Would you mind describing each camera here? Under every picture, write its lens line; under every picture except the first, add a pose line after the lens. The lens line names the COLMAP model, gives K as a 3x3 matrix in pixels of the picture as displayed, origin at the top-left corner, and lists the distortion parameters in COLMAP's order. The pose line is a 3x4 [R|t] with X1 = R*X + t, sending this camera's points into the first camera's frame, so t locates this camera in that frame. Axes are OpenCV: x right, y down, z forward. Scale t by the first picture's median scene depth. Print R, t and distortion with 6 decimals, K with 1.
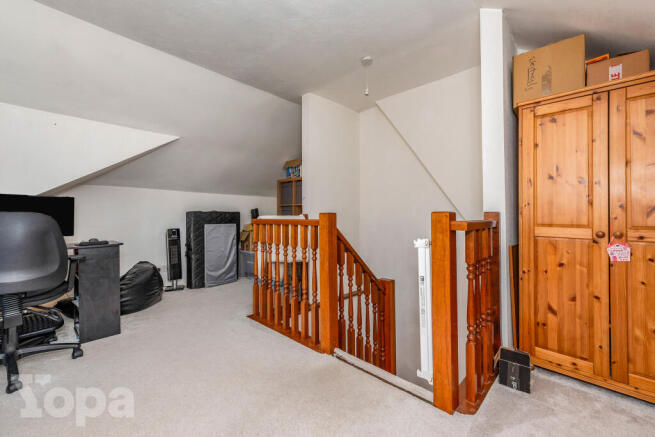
lens RADIAL K [[269.9, 0, 327.5], [0, 269.9, 197.7], [0, 0, 1]] dist [0.000167, -0.000062]
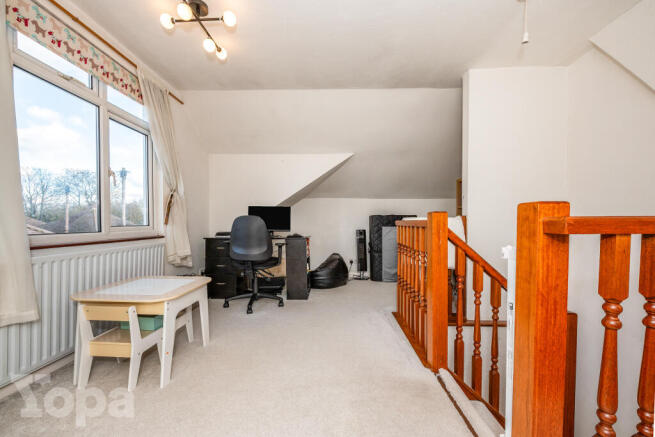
lens RADIAL K [[262.2, 0, 327.5], [0, 262.2, 218.5], [0, 0, 1]] dist [-0.000213, -0.000171]
pose [[0.674005, -0.005962, -0.738703, 0.249475], [0.046464, 0.998330, 0.034337, 0.020798], [0.737265, -0.057466, 0.673156, 0.119196]]
